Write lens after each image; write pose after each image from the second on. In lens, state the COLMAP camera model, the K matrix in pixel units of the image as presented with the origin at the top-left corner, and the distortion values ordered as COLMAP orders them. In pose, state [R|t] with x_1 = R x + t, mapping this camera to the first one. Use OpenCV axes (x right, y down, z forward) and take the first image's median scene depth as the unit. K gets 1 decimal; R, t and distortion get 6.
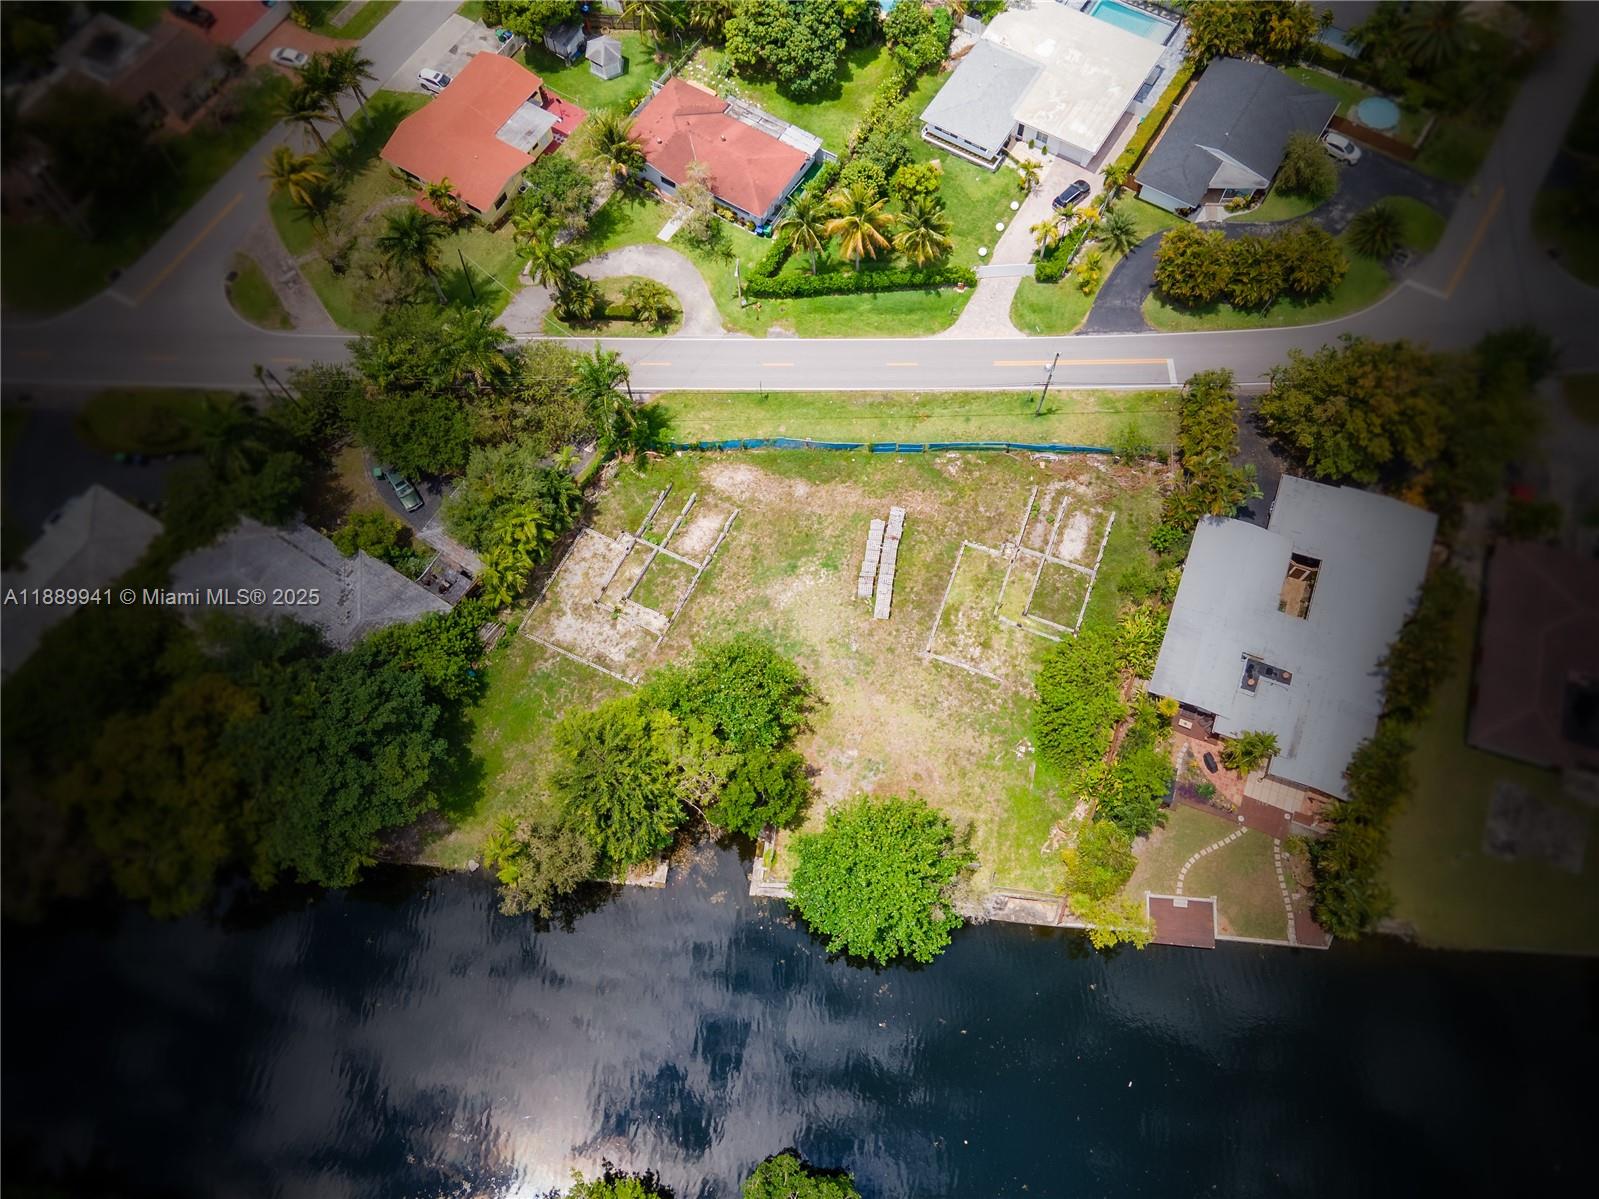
lens RADIAL K [[1170.8, 0, 799.5], [0, 1170.8, 599.5], [0, 0, 1]] dist [0.043025, 0.001067]
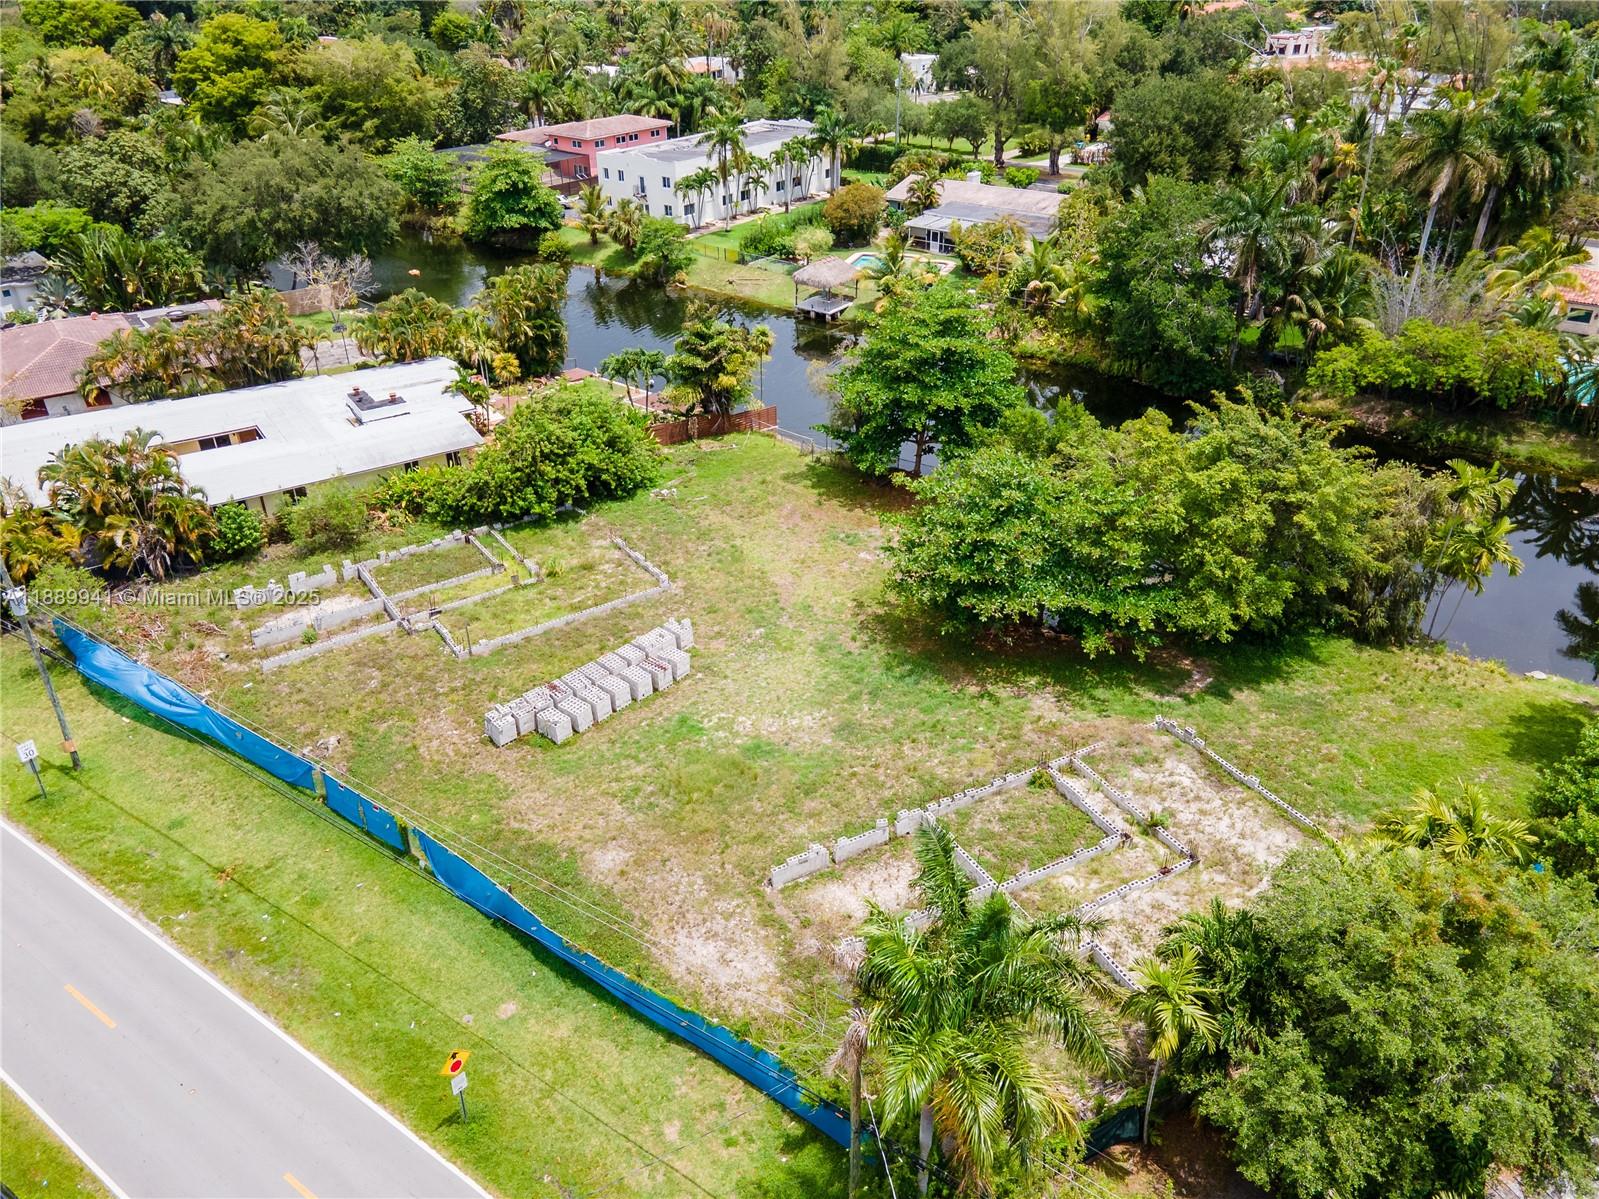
lens RADIAL K [[1170.8, 0, 799.5], [0, 1170.8, 599.5], [0, 0, 1]] dist [0.043025, 0.001067]
pose [[-0.822388, -0.275216, 0.497930, -0.243491], [0.531053, -0.057349, 0.845396, -0.419379], [-0.204111, 0.959670, 0.193317, 0.873417]]
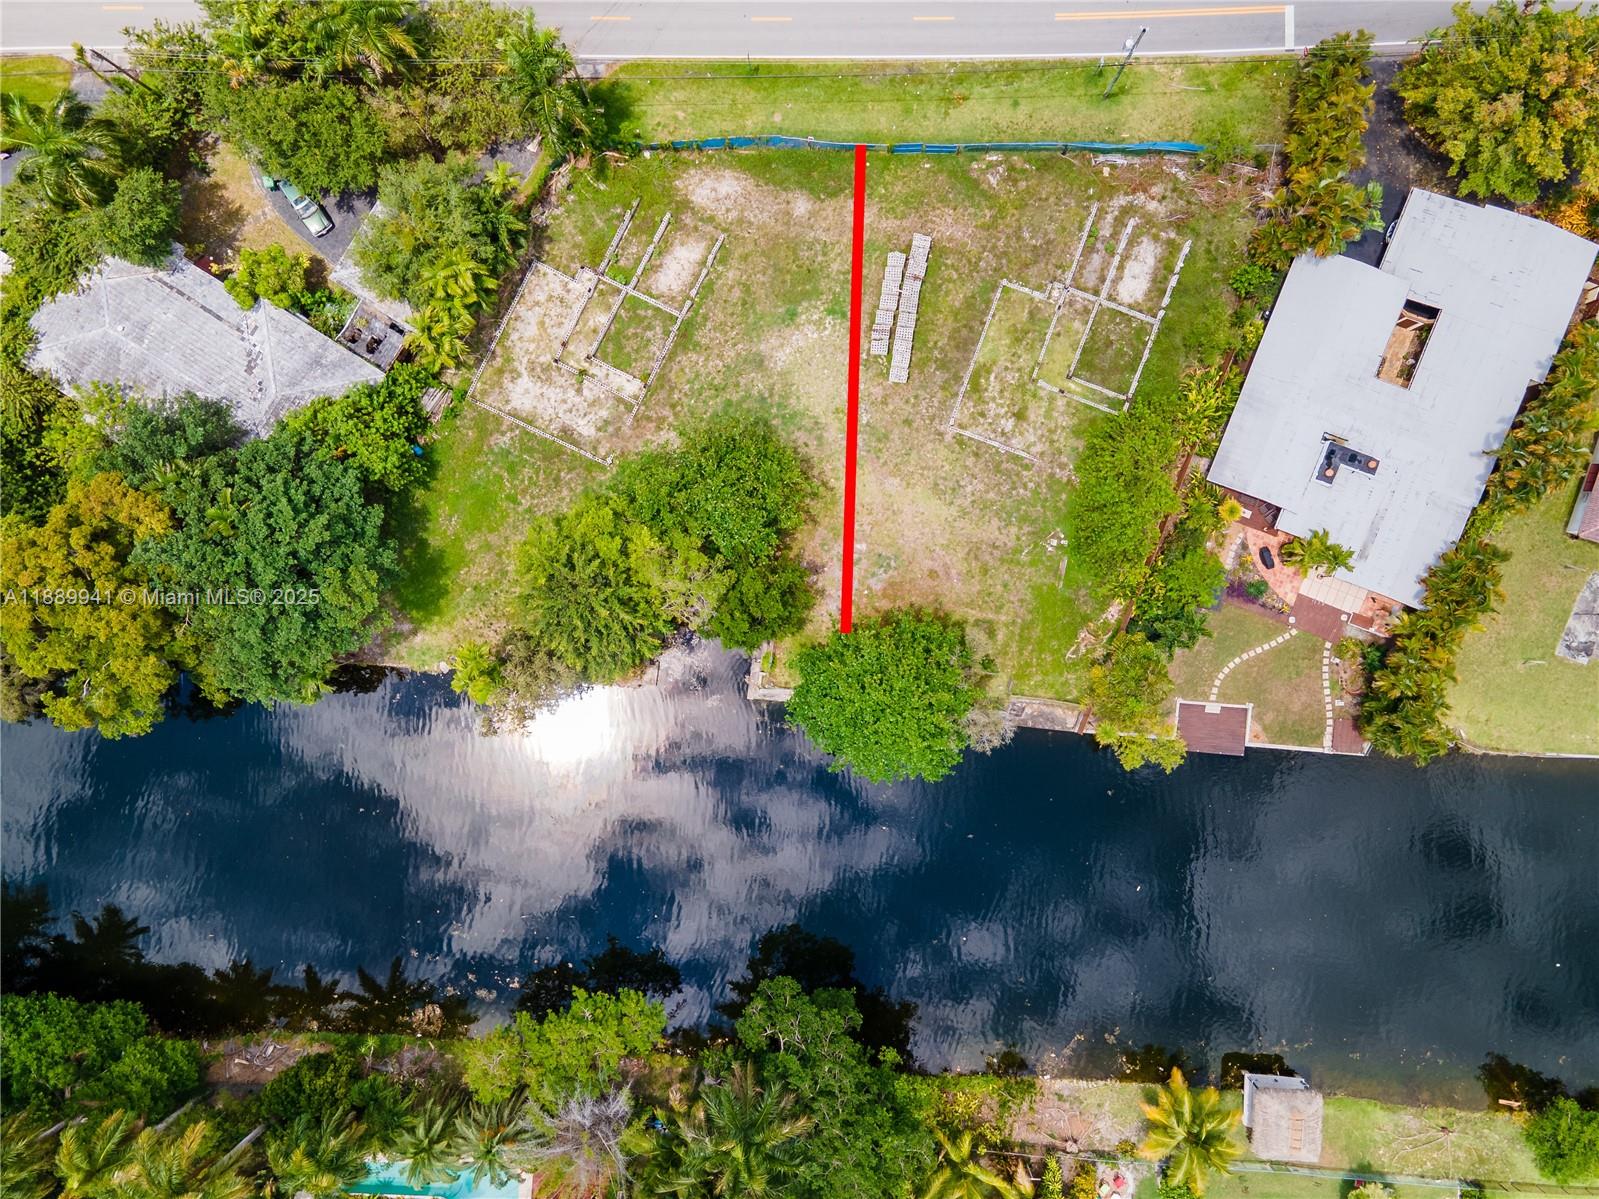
lens RADIAL K [[1170.8, 0, 799.5], [0, 1170.8, 599.5], [0, 0, 1]] dist [0.043025, 0.001067]
pose [[0.999993, -0.002355, -0.002966, 0.001738], [0.003307, 0.924618, 0.380881, -0.161433], [0.001846, -0.380888, 0.924619, 0.163867]]
